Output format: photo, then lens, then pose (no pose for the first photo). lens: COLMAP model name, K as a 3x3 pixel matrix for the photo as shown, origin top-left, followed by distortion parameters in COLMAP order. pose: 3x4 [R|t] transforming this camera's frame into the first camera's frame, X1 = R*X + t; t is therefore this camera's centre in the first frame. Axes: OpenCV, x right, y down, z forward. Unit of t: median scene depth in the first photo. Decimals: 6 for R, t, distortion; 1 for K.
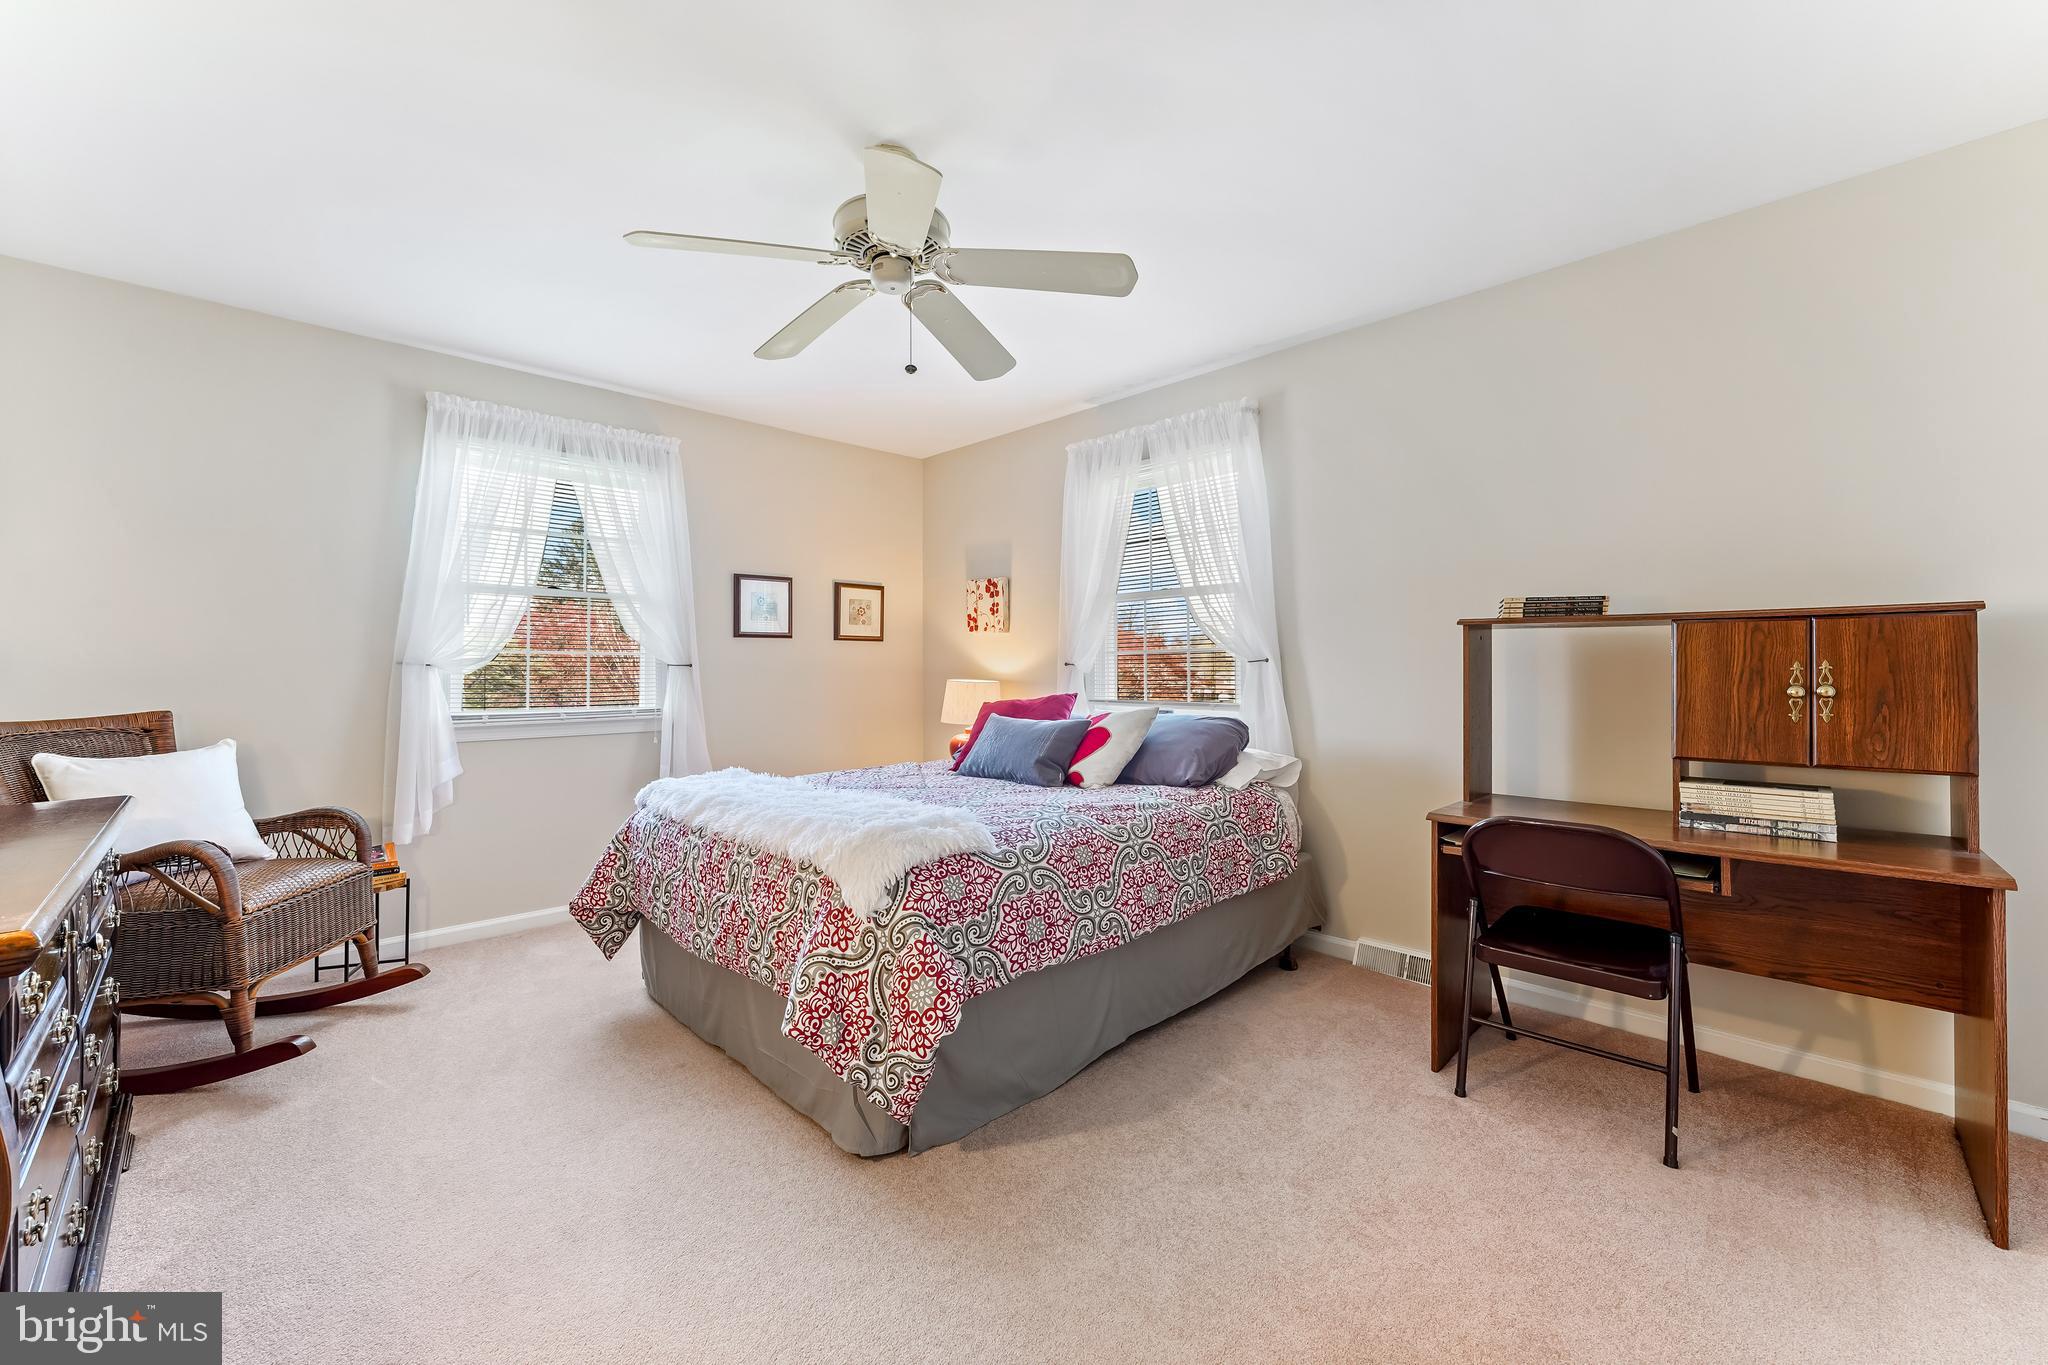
lens RADIAL K [[830.7, 0, 1034.4], [0, 830.7, 673.7], [0, 0, 1]] dist [0.003588, 0.000528]
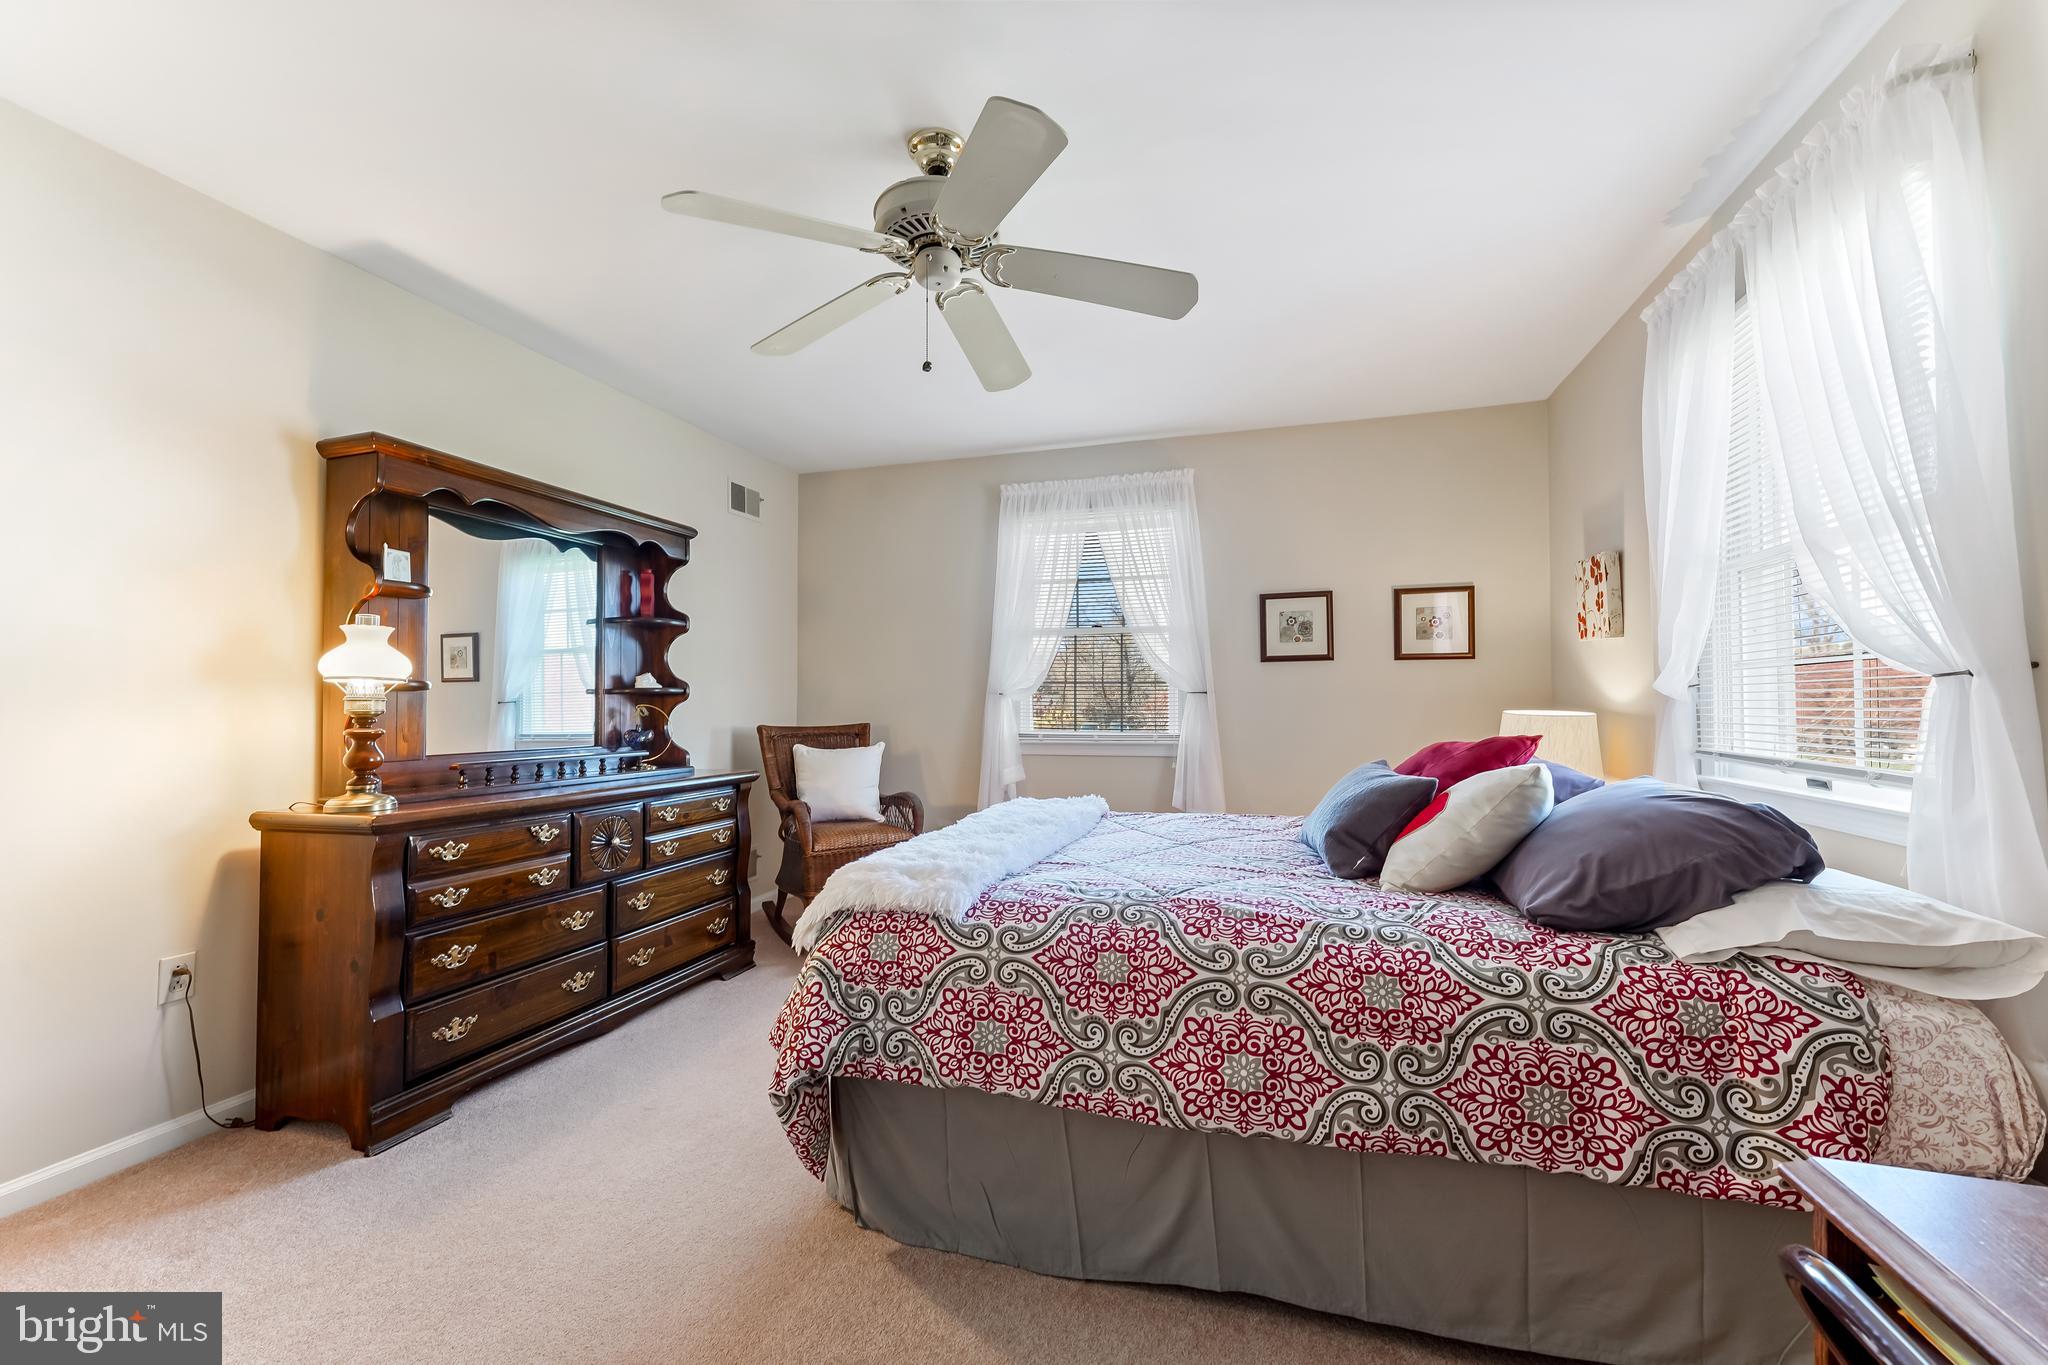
lens RADIAL K [[830.7, 0, 1022.9], [0, 830.7, 688.0], [0, 0, 1]] dist [0.003588, 0.000528]
pose [[0.461177, -0.011046, -0.887239, 0.481174], [-0.001322, 0.999913, -0.013136, -0.002966], [0.887307, 0.007231, 0.461123, 0.462148]]
